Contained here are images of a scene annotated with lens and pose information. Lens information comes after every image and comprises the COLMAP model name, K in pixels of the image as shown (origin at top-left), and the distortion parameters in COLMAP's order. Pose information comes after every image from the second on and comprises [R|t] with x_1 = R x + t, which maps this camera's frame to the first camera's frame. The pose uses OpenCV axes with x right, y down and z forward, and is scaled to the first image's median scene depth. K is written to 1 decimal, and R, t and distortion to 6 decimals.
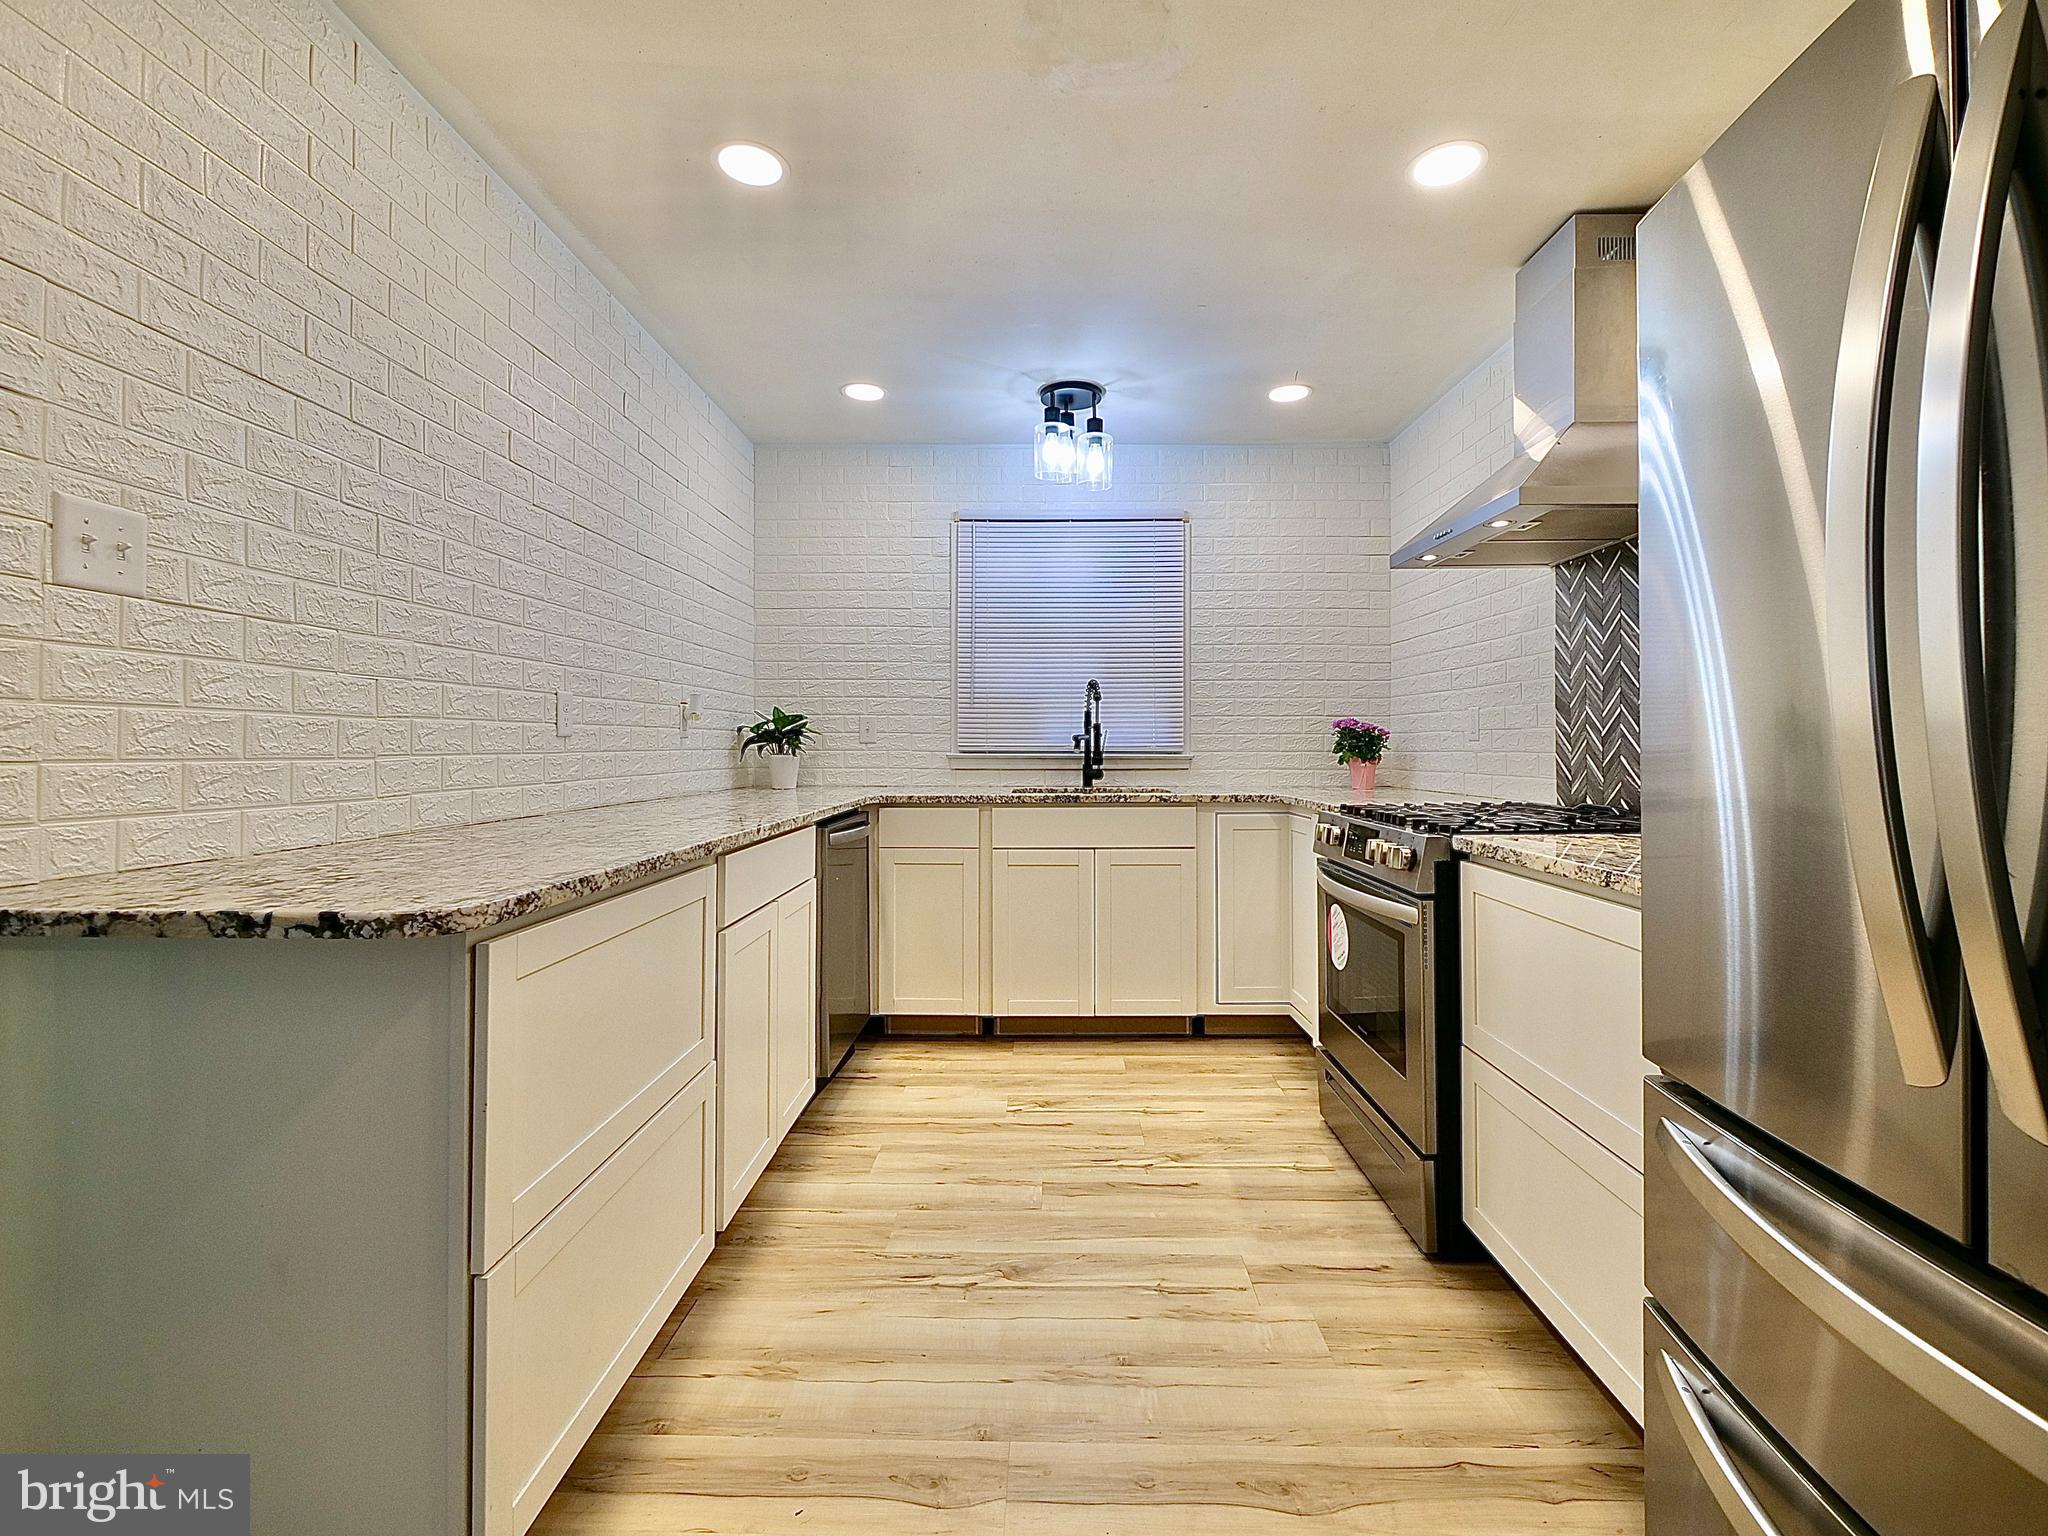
lens RADIAL K [[910.2, 0, 1034.9], [0, 910.2, 739.9], [0, 0, 1]] dist [-0.003517, -0.001261]
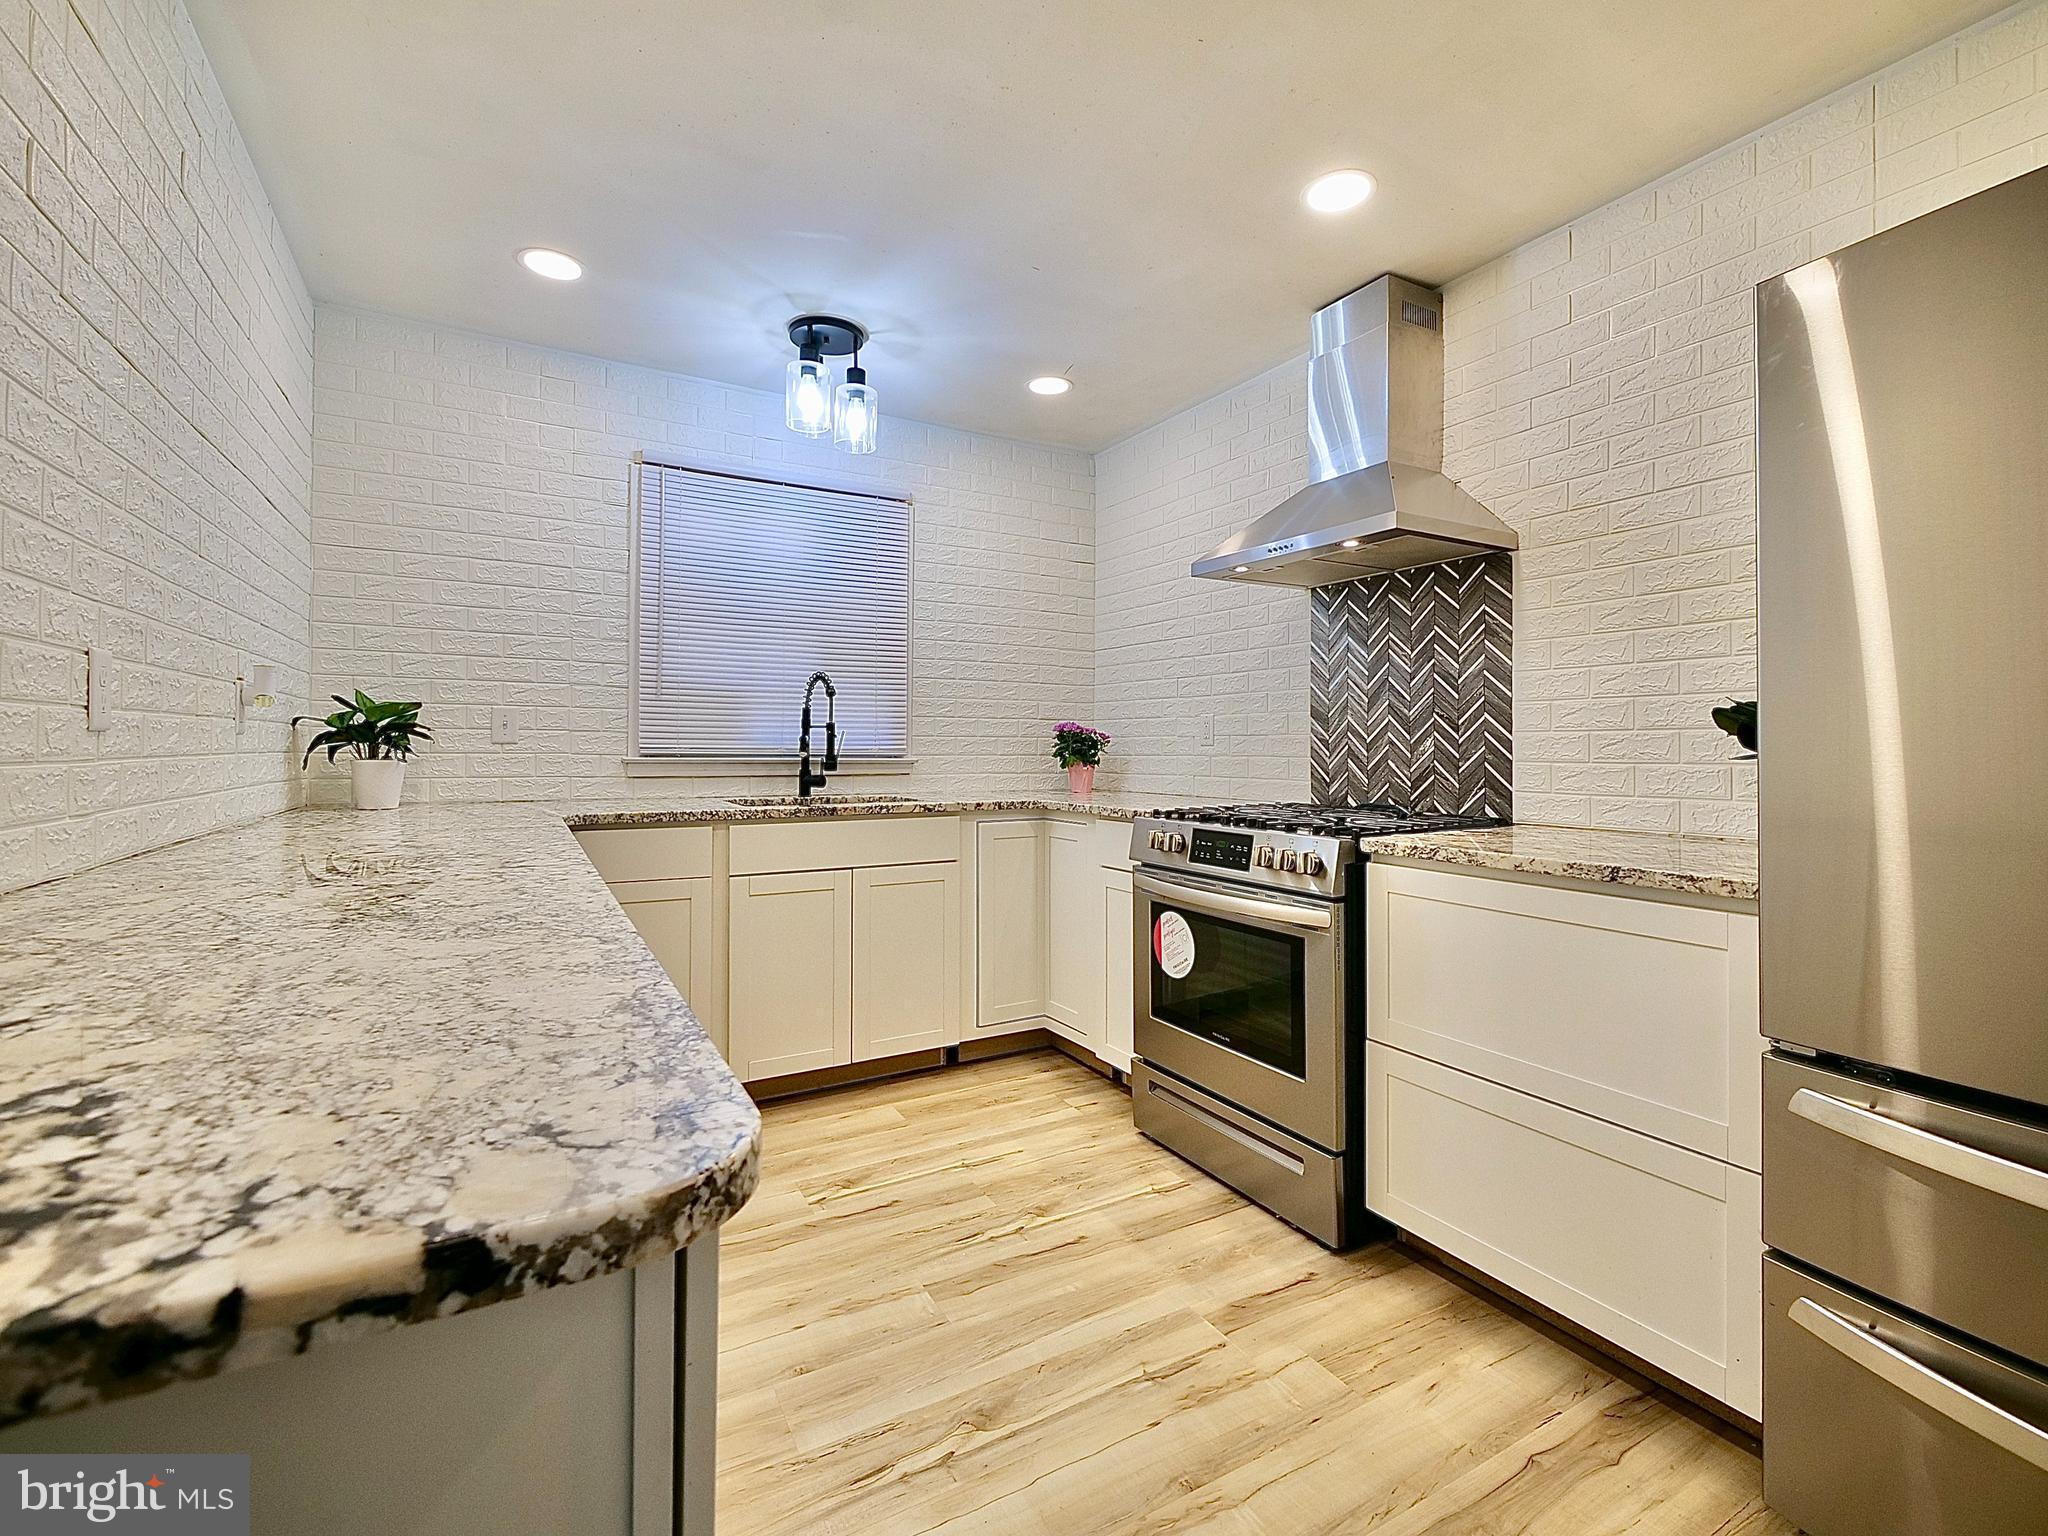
lens RADIAL K [[910.2, 0, 1034.9], [0, 910.2, 739.9], [0, 0, 1]] dist [-0.003517, -0.001261]
pose [[0.859106, 0.008085, 0.511733, -0.294247], [-0.007744, 0.999966, -0.002797, -0.001108], [-0.511738, -0.001560, 0.859140, 0.225249]]
